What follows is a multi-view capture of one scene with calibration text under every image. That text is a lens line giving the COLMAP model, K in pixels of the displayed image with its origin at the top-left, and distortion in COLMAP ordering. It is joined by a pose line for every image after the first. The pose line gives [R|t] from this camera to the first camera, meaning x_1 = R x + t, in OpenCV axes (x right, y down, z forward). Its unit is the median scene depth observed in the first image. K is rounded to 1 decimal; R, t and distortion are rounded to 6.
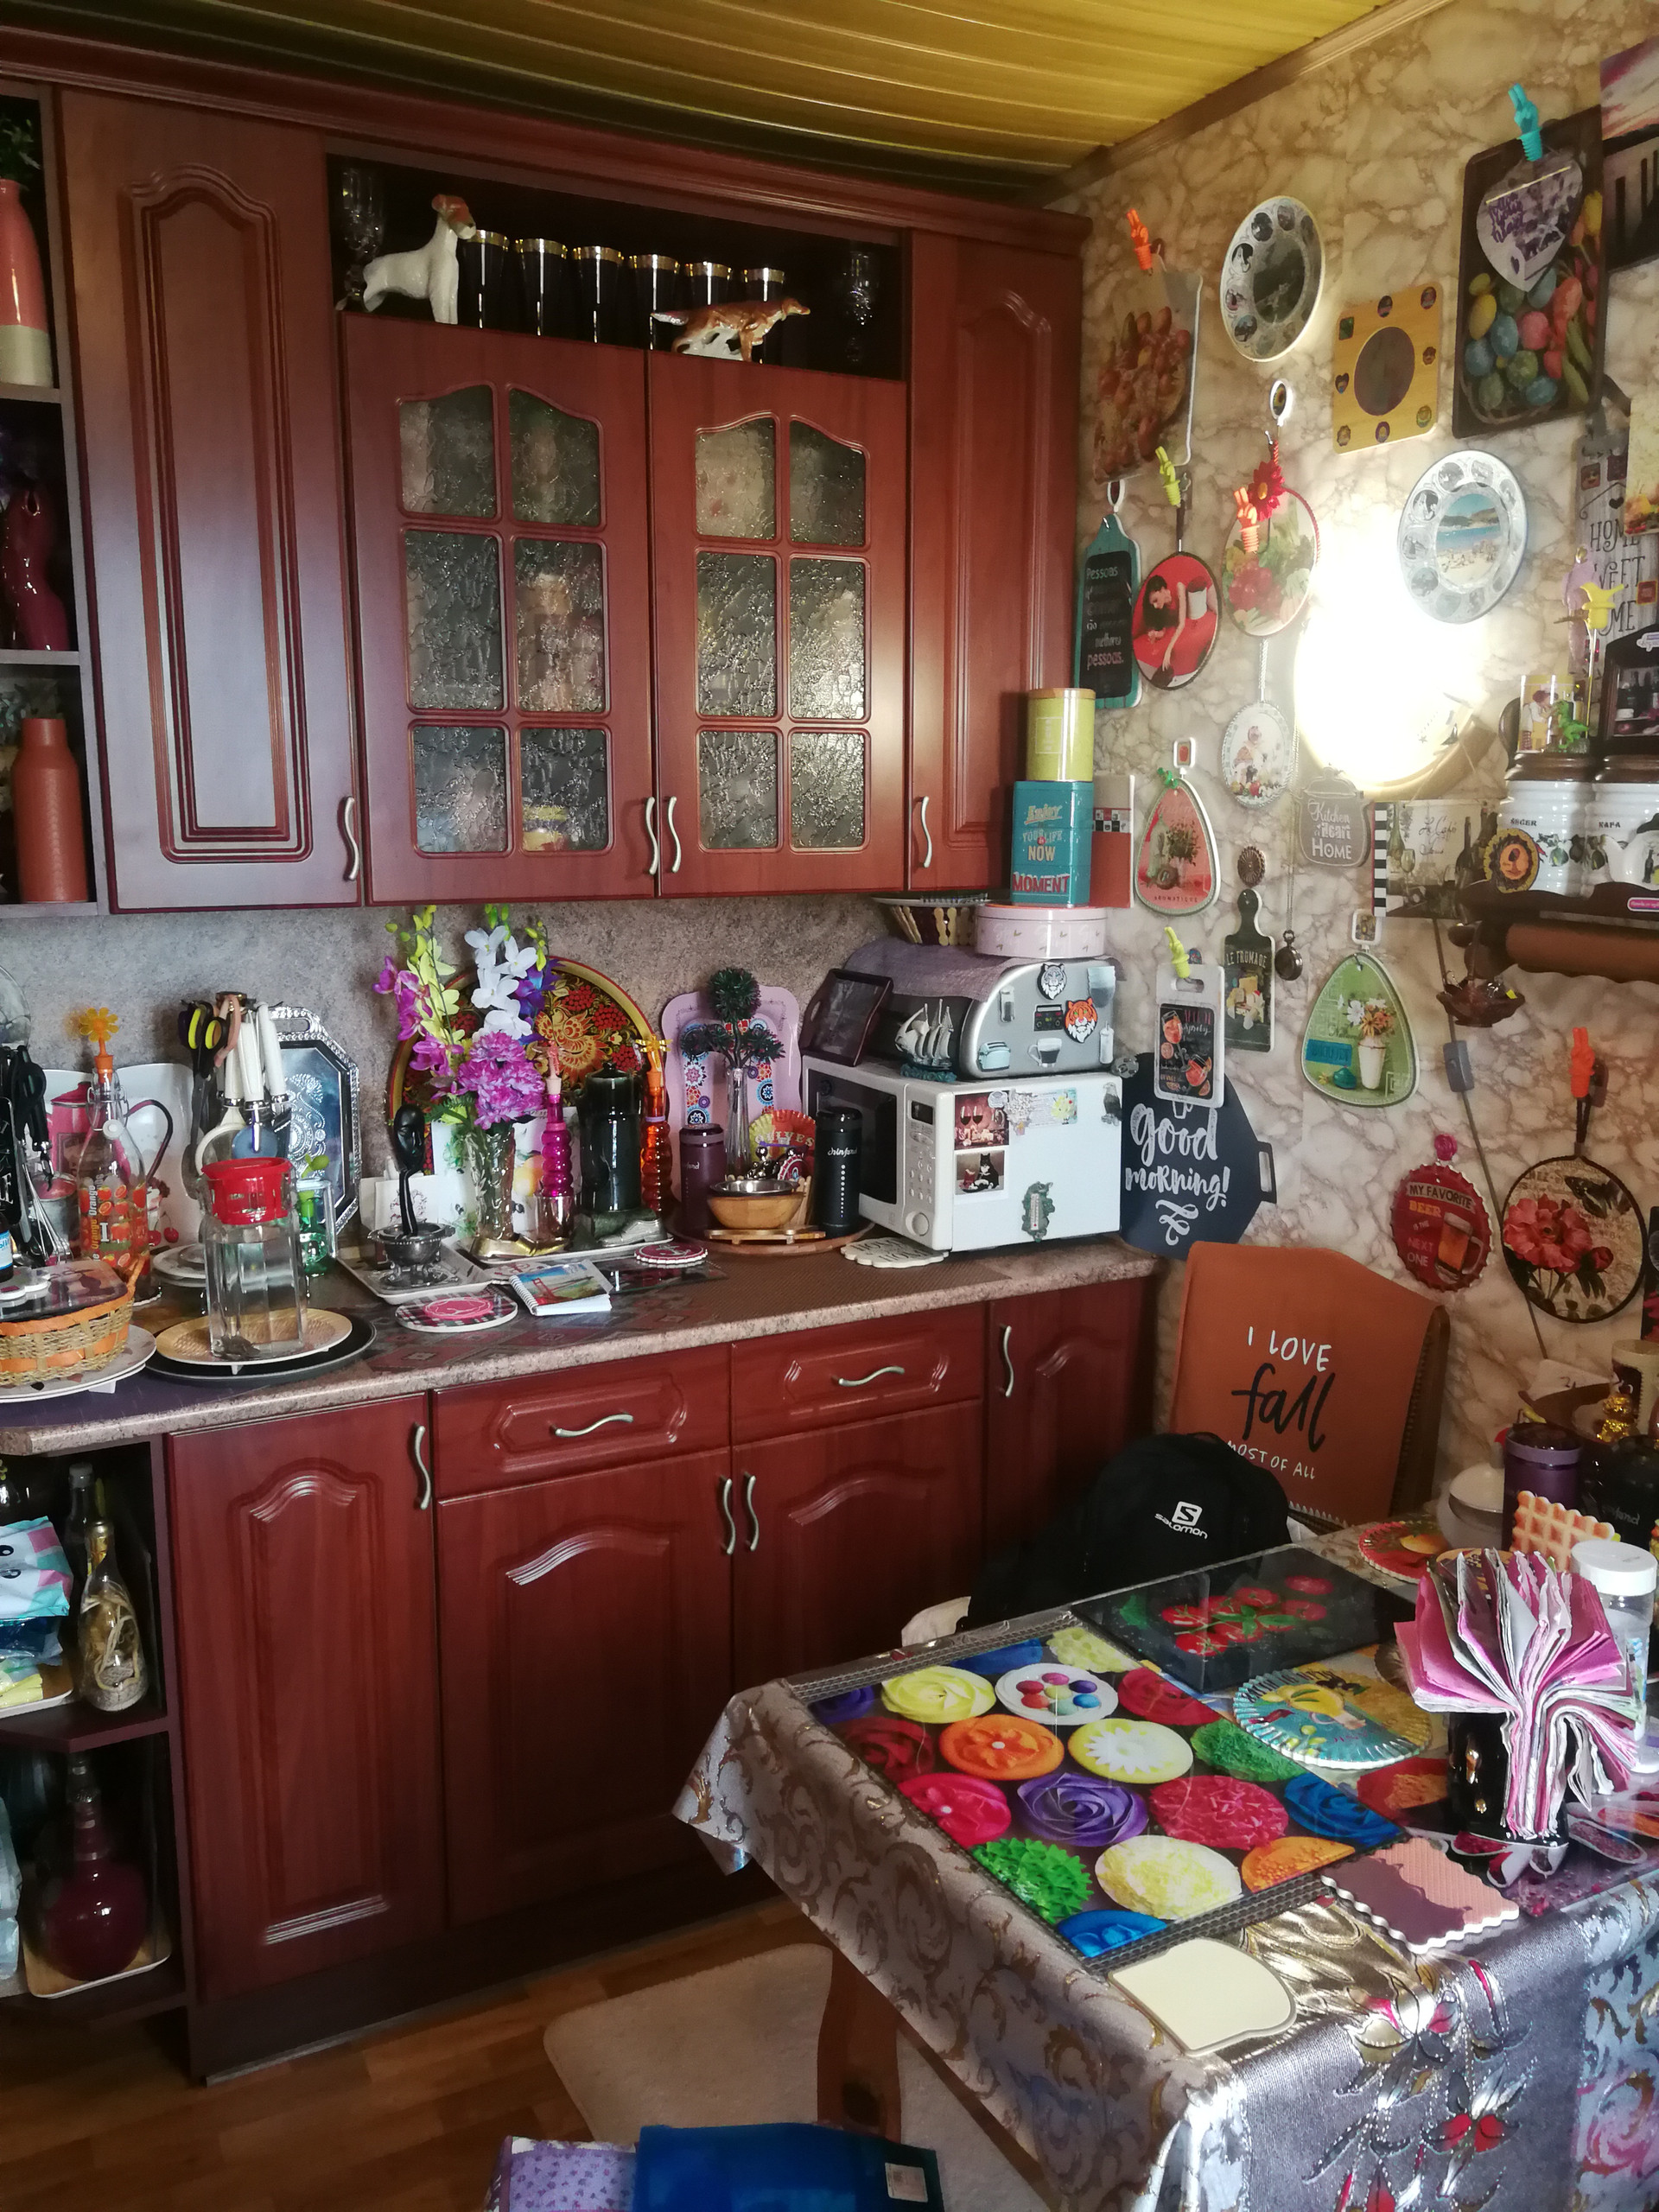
lens RADIAL K [[1772.0, 0, 827.8], [0, 1772.0, 1105.4], [0, 0, 1]] dist [0.026324, -0.016730]
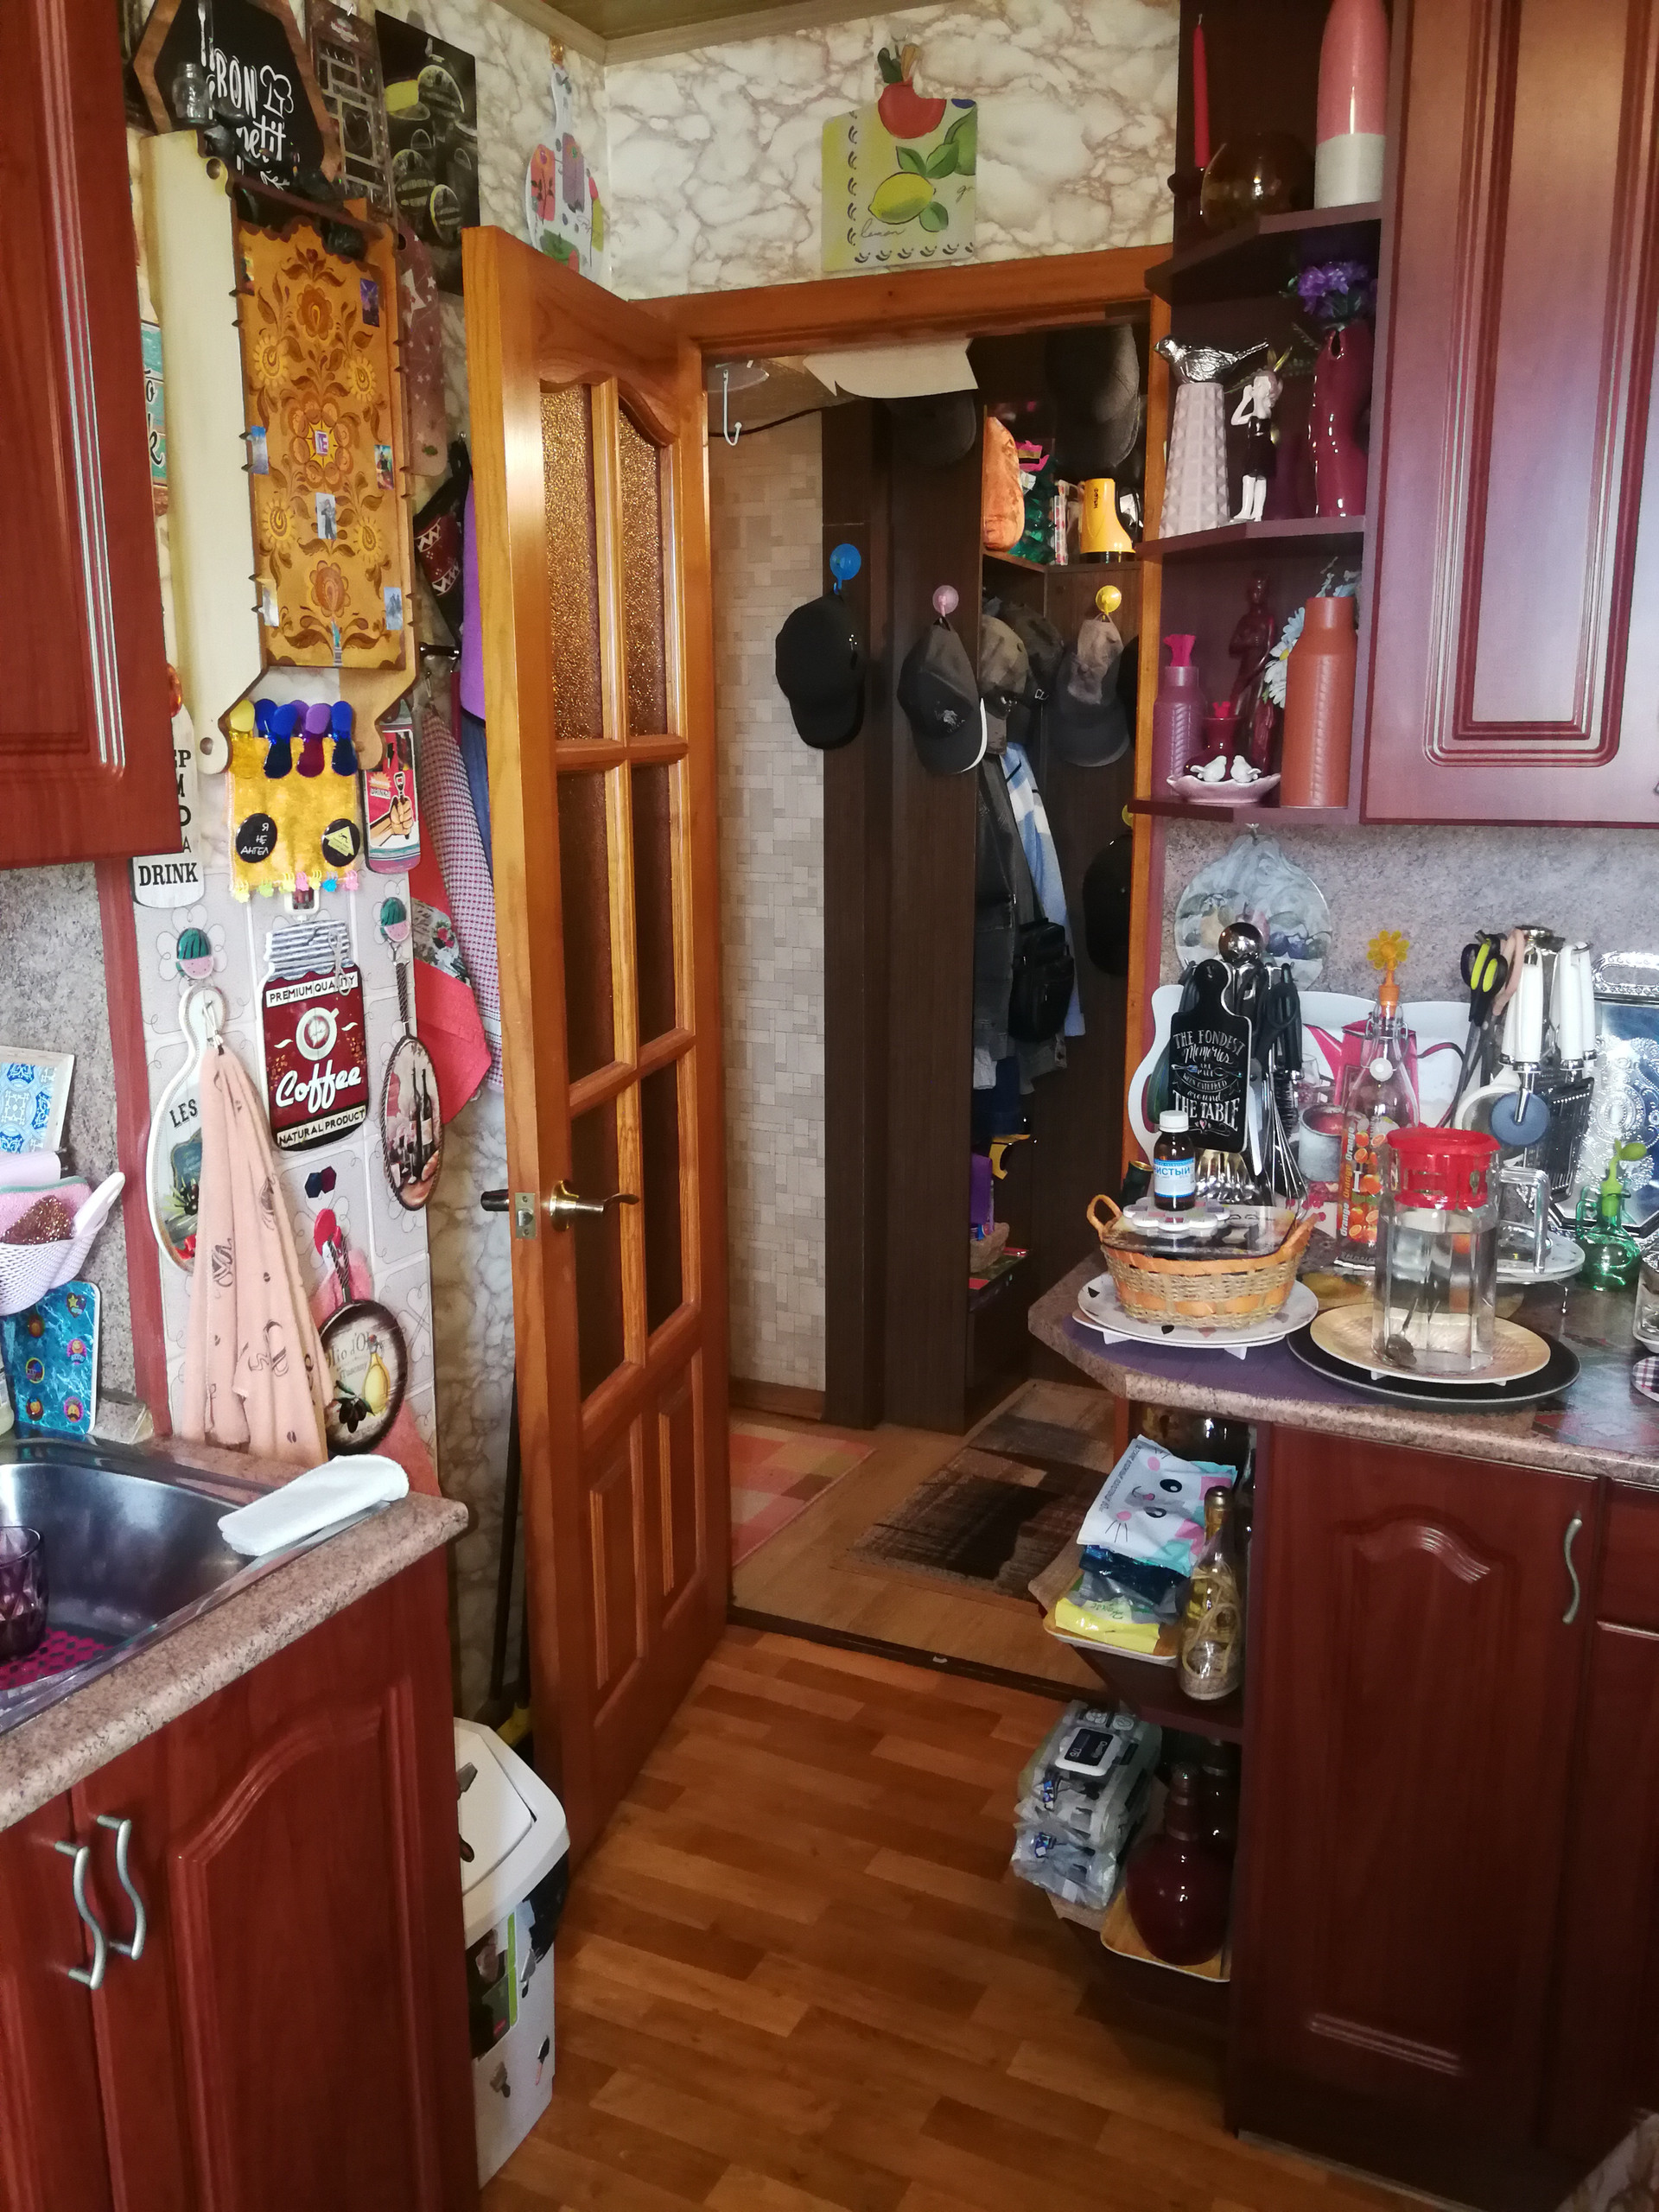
lens RADIAL K [[1772.0, 0, 829.1], [0, 1772.0, 1106.7], [0, 0, 1]] dist [0.026324, -0.016730]
pose [[0.579296, 0.171235, -0.796928, 0.161251], [-0.134428, 0.984368, 0.113793, -0.035575], [0.803956, 0.041210, 0.593260, 0.287416]]
